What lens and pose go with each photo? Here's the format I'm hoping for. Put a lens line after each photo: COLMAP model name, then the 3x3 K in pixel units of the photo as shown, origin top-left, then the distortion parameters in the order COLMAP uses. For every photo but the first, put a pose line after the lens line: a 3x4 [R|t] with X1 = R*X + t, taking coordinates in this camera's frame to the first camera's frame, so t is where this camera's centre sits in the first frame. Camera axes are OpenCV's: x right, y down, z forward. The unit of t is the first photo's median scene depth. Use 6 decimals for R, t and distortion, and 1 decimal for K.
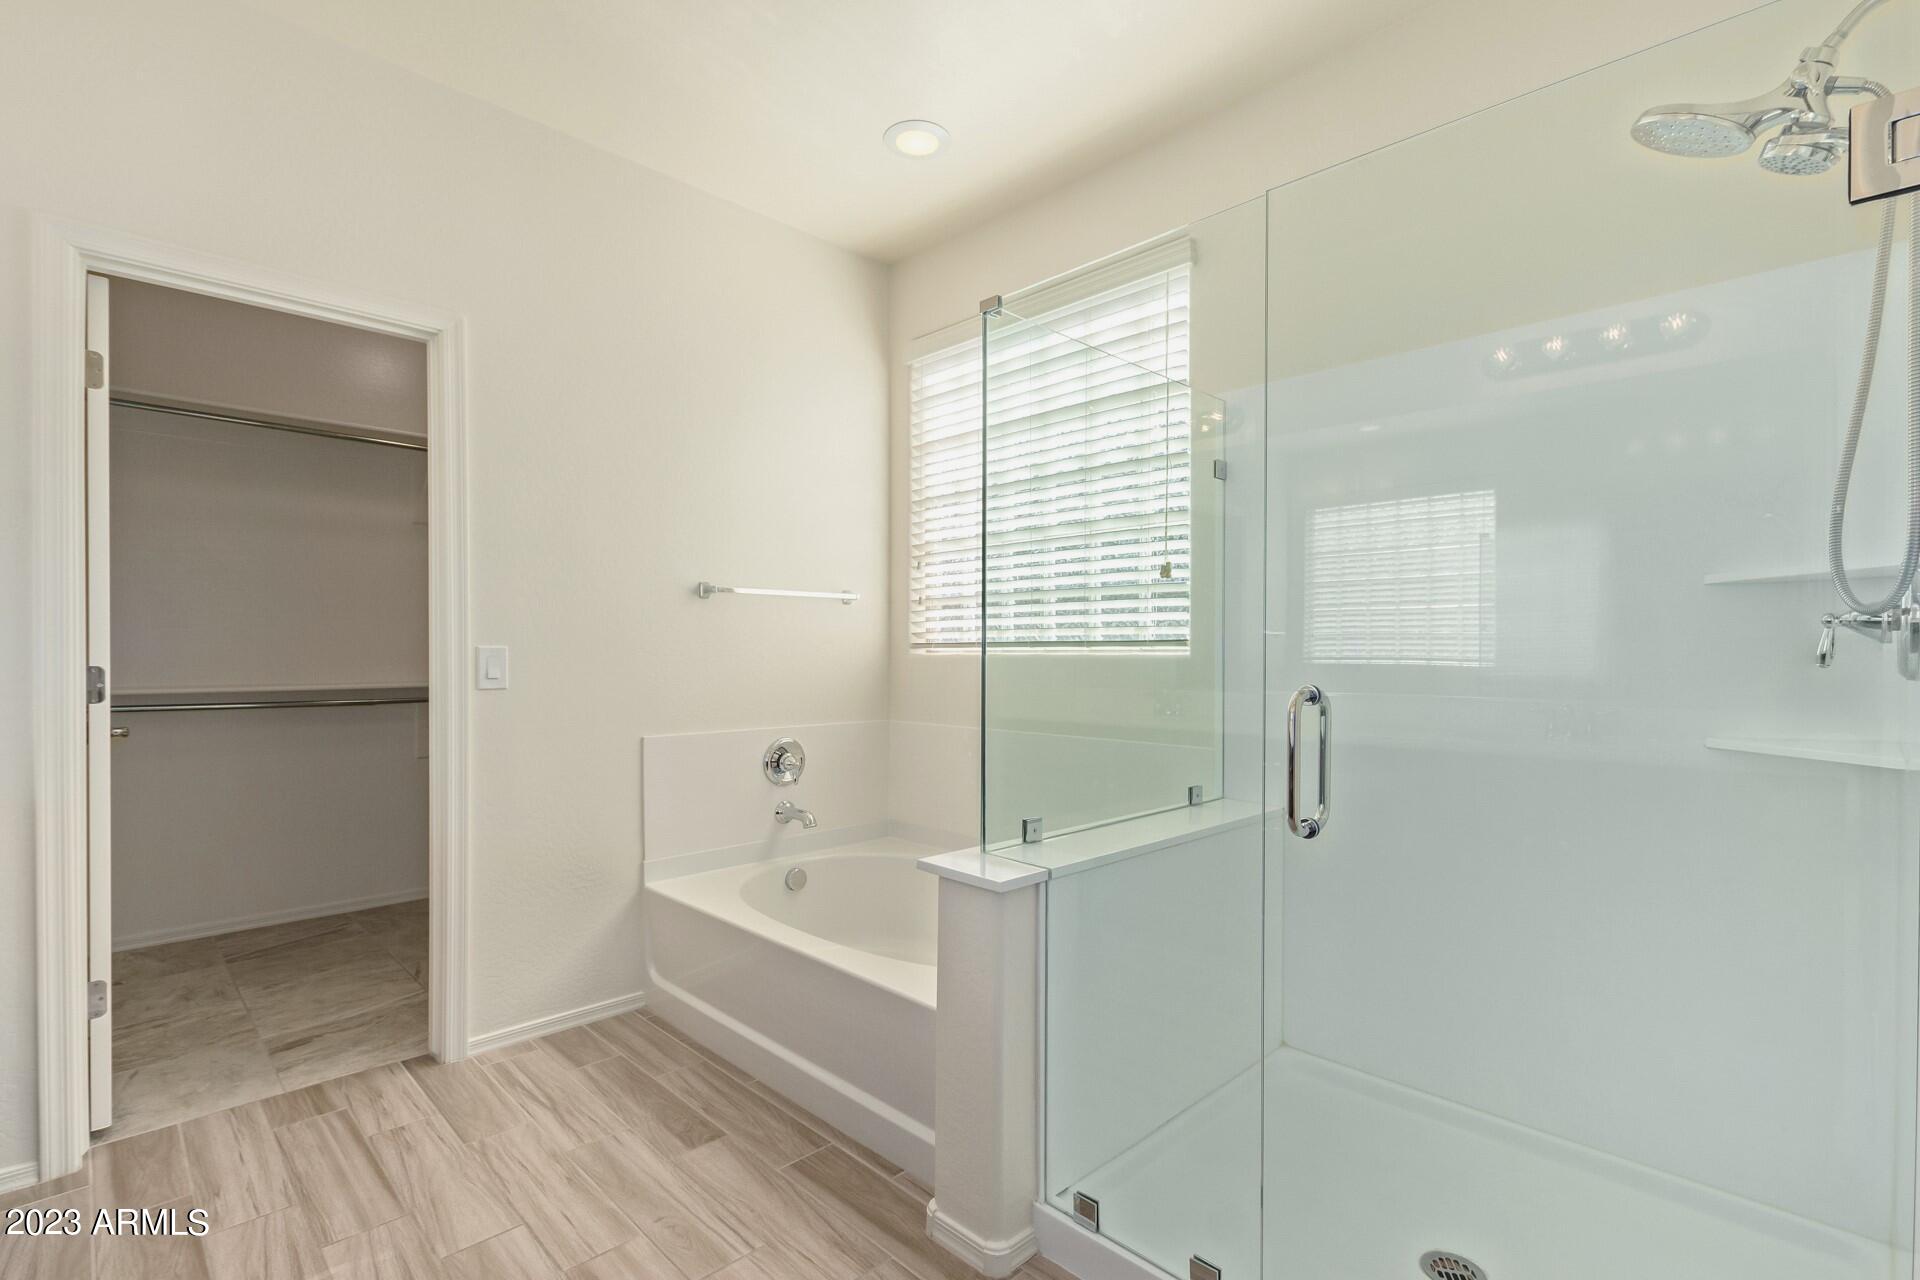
lens RADIAL K [[899.2, 0, 963.4], [0, 899.2, 650.0], [0, 0, 1]] dist [0.000268, -0.000920]
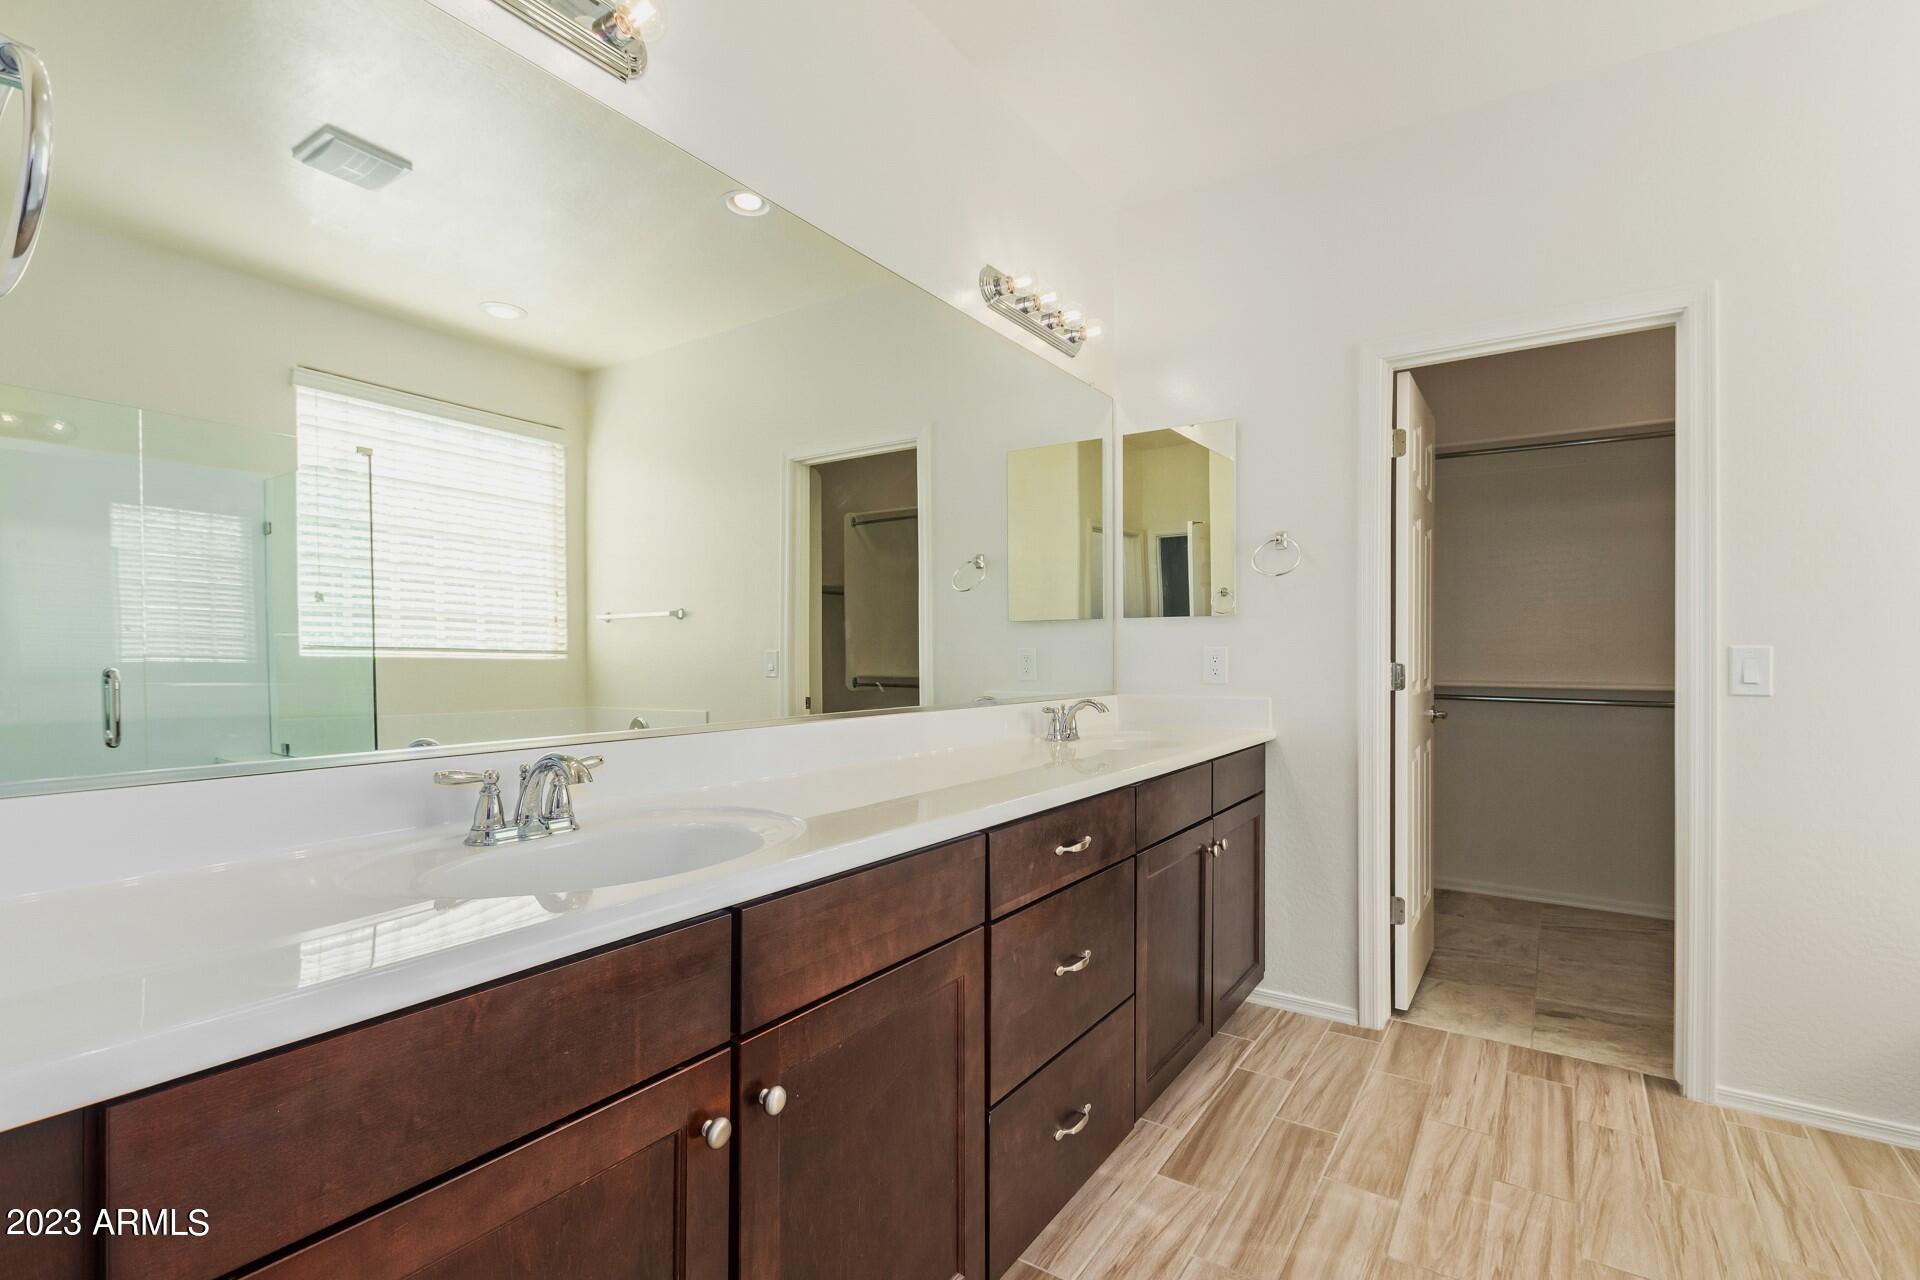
lens RADIAL K [[899.2, 0, 963.4], [0, 899.2, 650.0], [0, 0, 1]] dist [0.000268, -0.000920]
pose [[0.183333, 0.000708, -0.983051, 0.208339], [-0.003262, 0.999995, 0.000112, 0.001359], [0.983045, 0.003186, 0.183334, 0.102685]]
